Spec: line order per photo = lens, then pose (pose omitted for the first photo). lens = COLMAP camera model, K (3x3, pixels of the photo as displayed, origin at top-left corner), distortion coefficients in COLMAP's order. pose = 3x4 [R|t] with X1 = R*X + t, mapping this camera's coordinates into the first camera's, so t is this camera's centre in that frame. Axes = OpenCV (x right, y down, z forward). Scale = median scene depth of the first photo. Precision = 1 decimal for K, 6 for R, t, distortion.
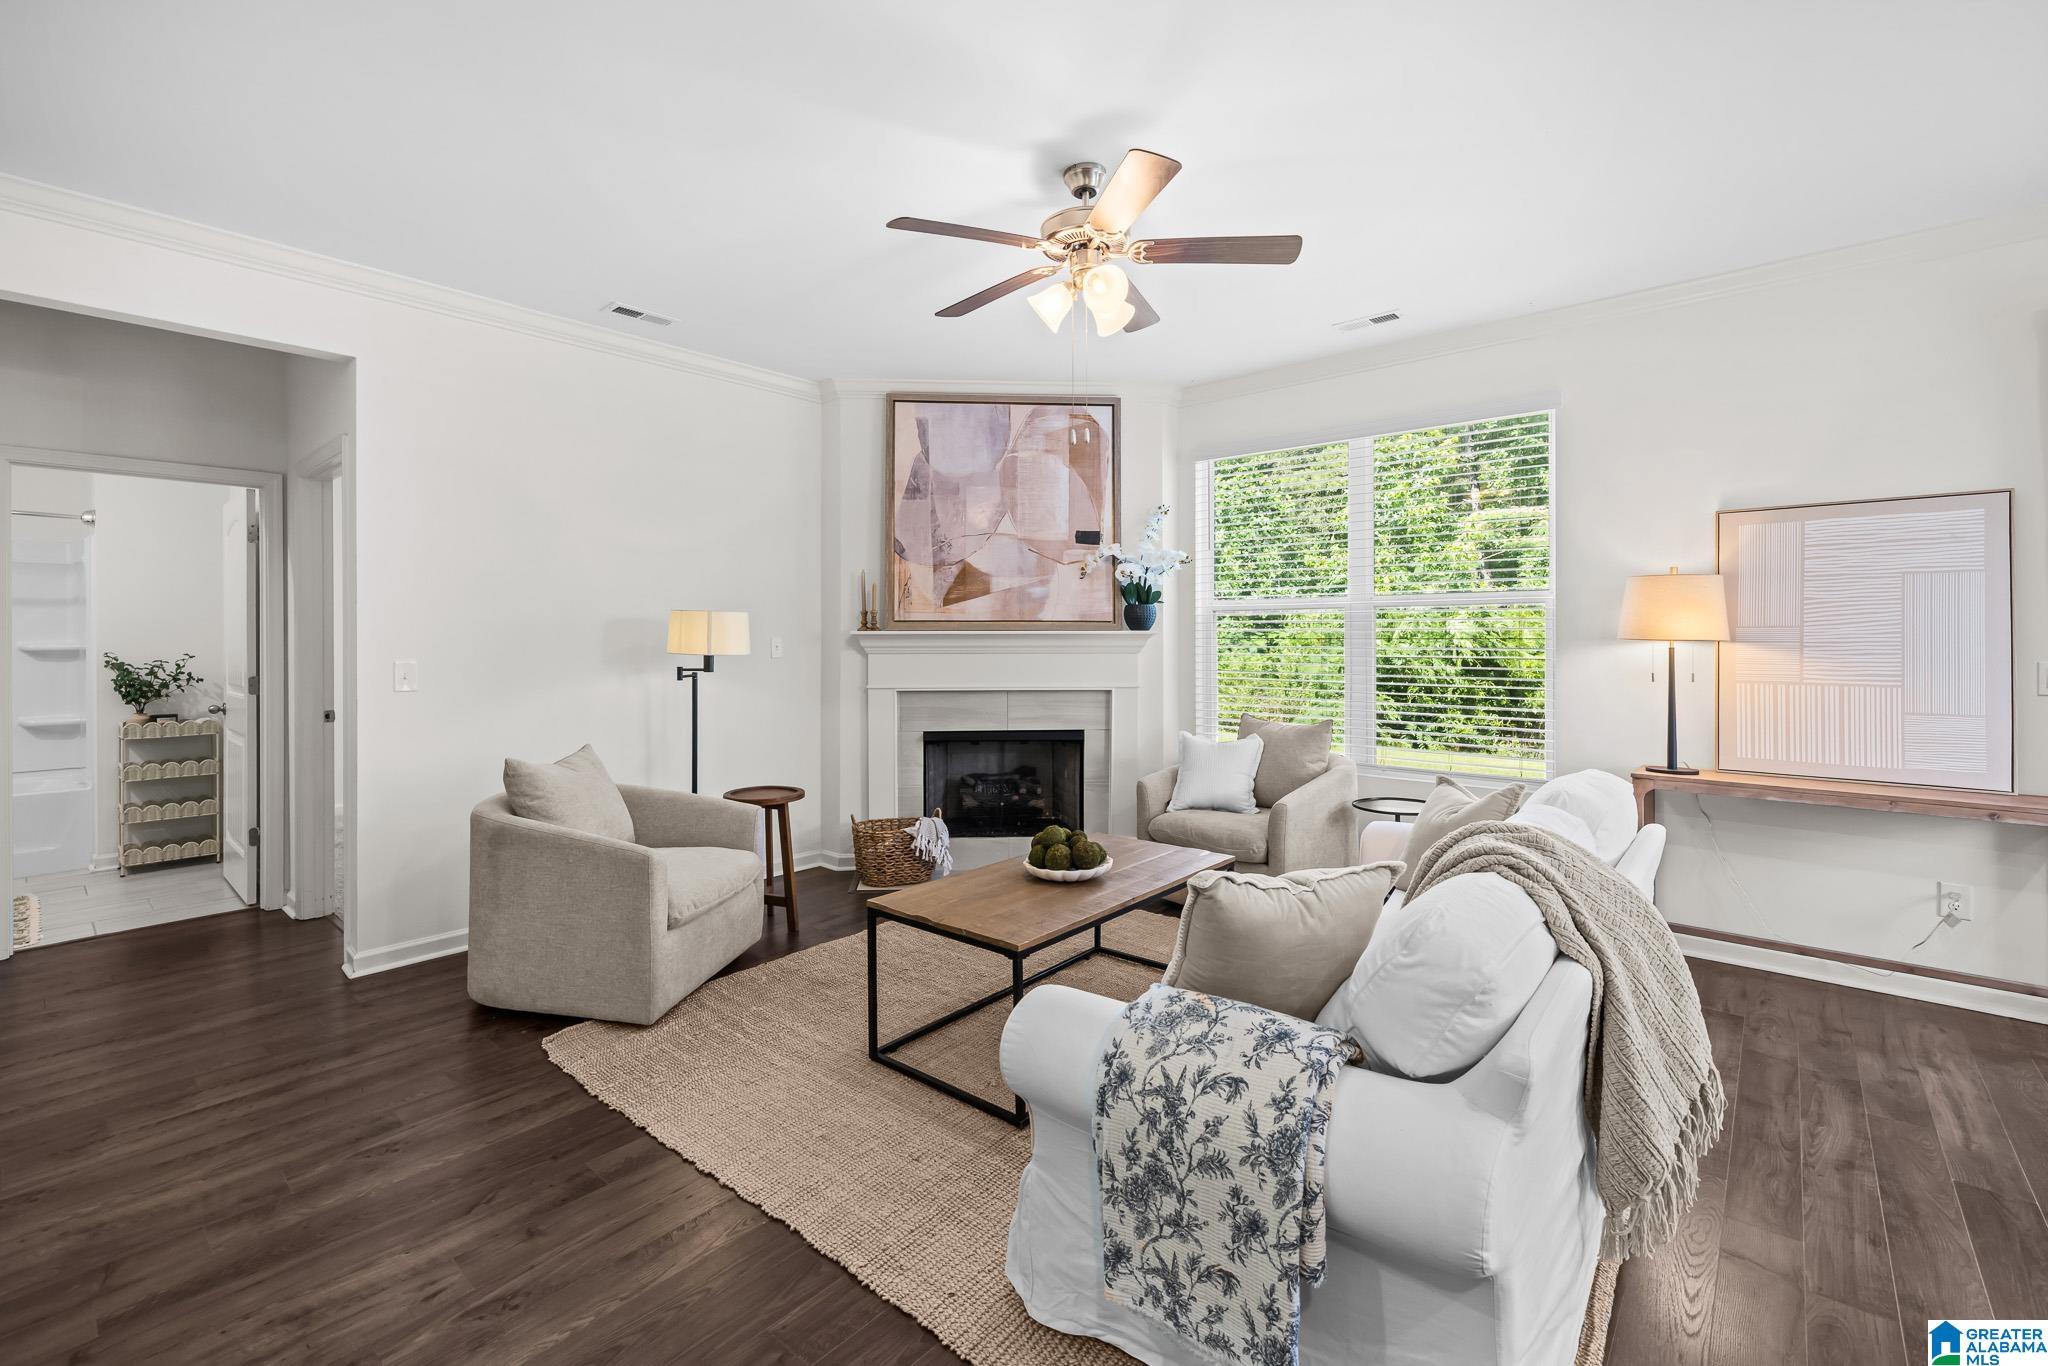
lens RADIAL K [[869.8, 0, 1014.8], [0, 869.8, 640.7], [0, 0, 1]] dist [0.000537, 0.000241]
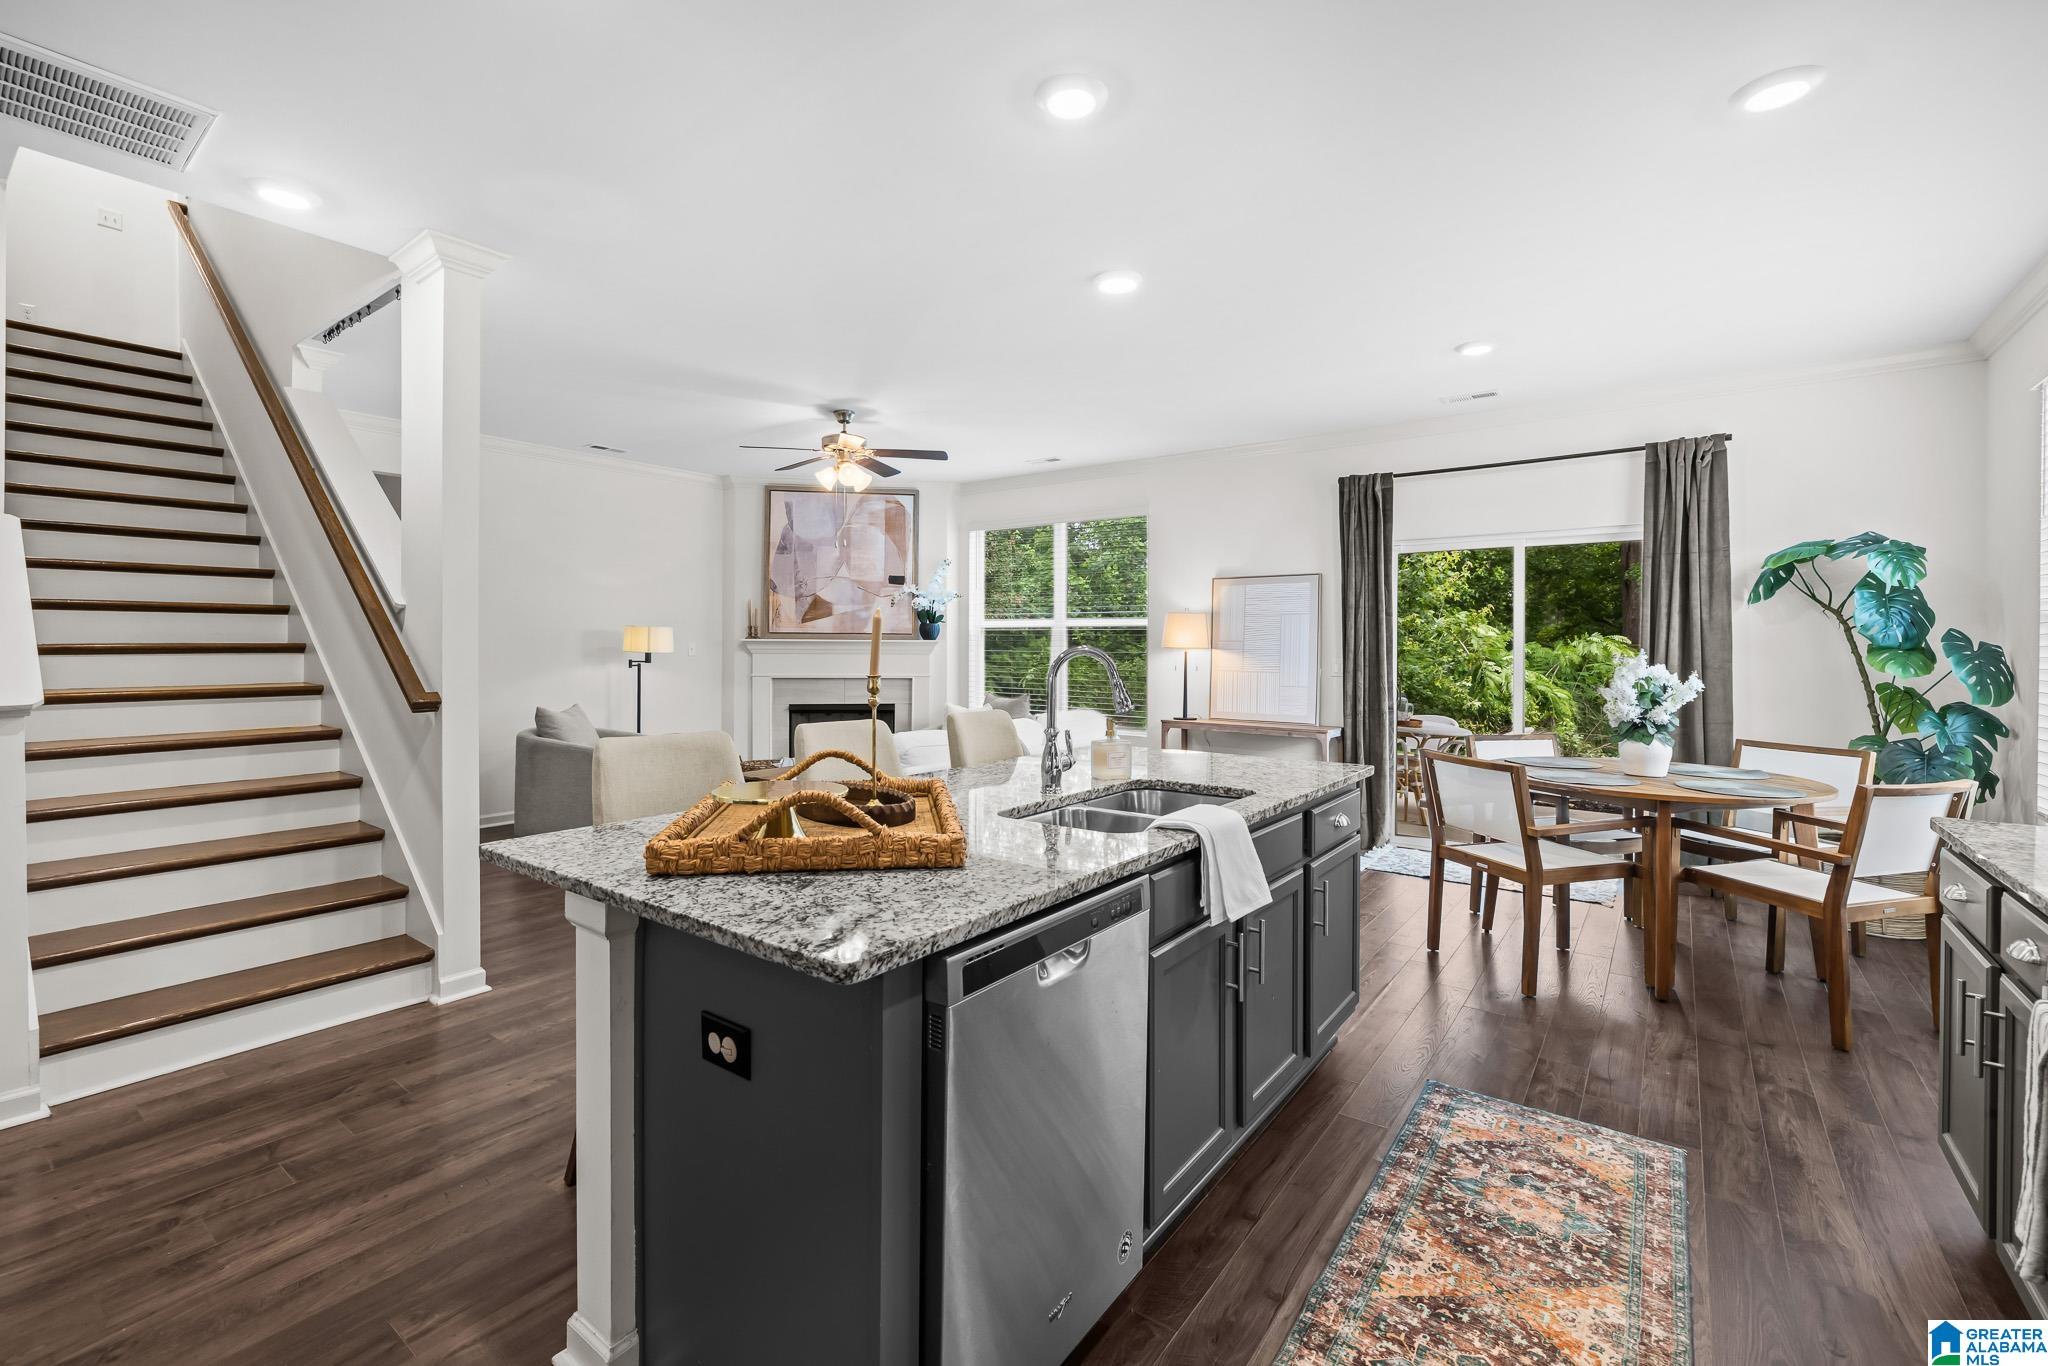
lens RADIAL K [[867.3, 0, 1013.7], [0, 867.3, 654.3], [0, 0, 1]] dist [0.001674, 0.000094]
pose [[0.997232, 0.007172, 0.074009, 0.180102], [-0.007796, 0.999936, 0.008147, 0.000127], [-0.073946, -0.008702, 0.997224, -0.570287]]
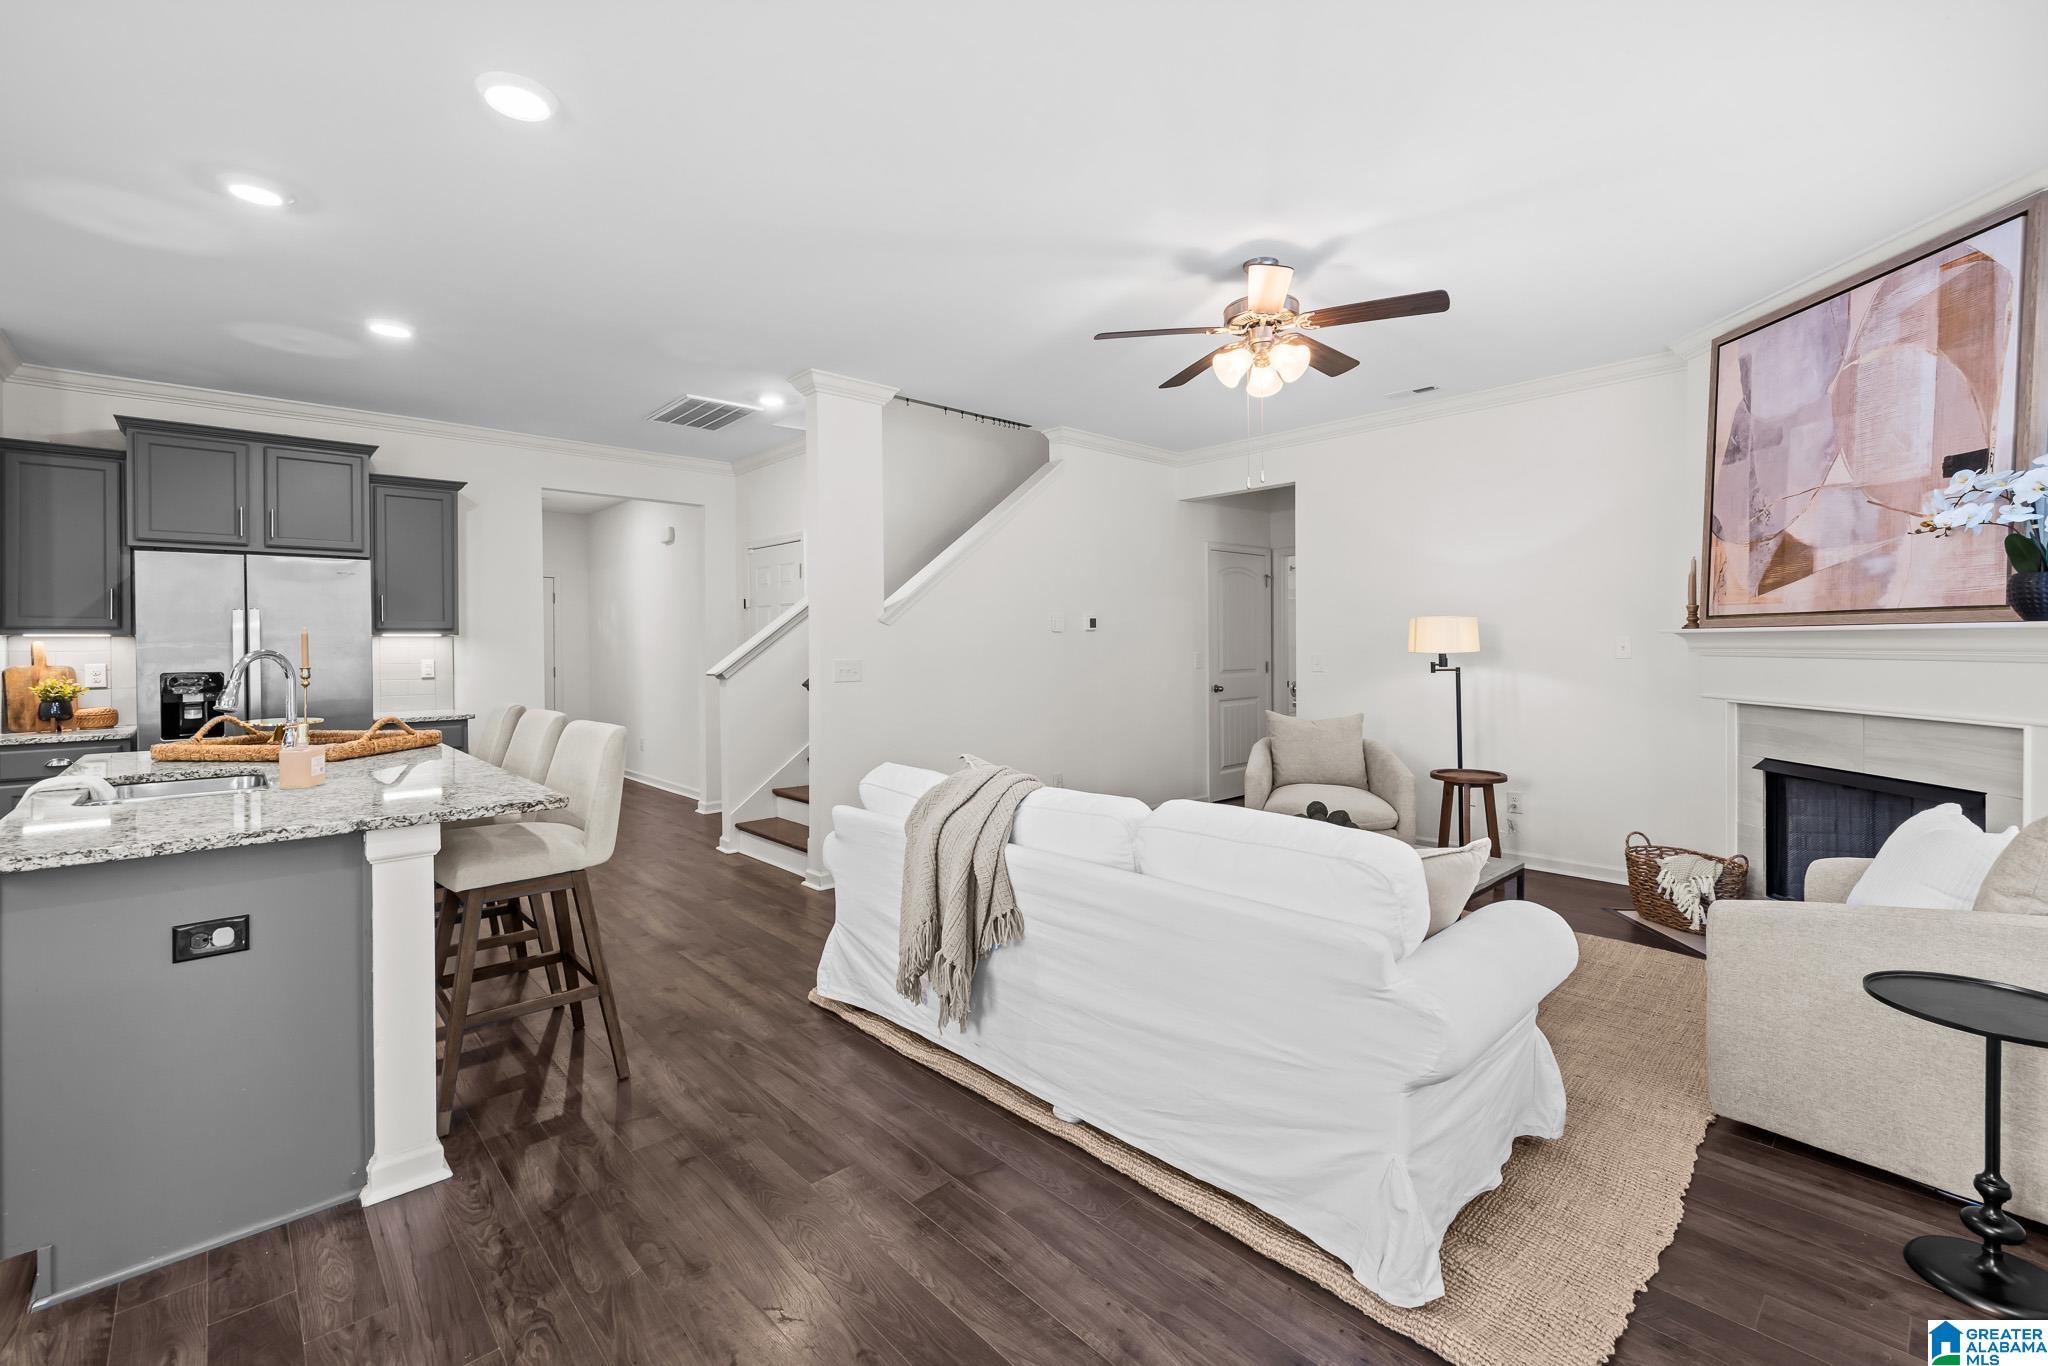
lens RADIAL K [[869.8, 0, 1014.8], [0, 869.8, 640.7], [0, 0, 1]] dist [0.000537, 0.000241]
pose [[-0.107593, 0.000348, -0.994195, 0.742705], [0.007142, 0.999974, -0.000423, -0.003683], [0.994169, -0.007146, -0.107592, 0.427733]]
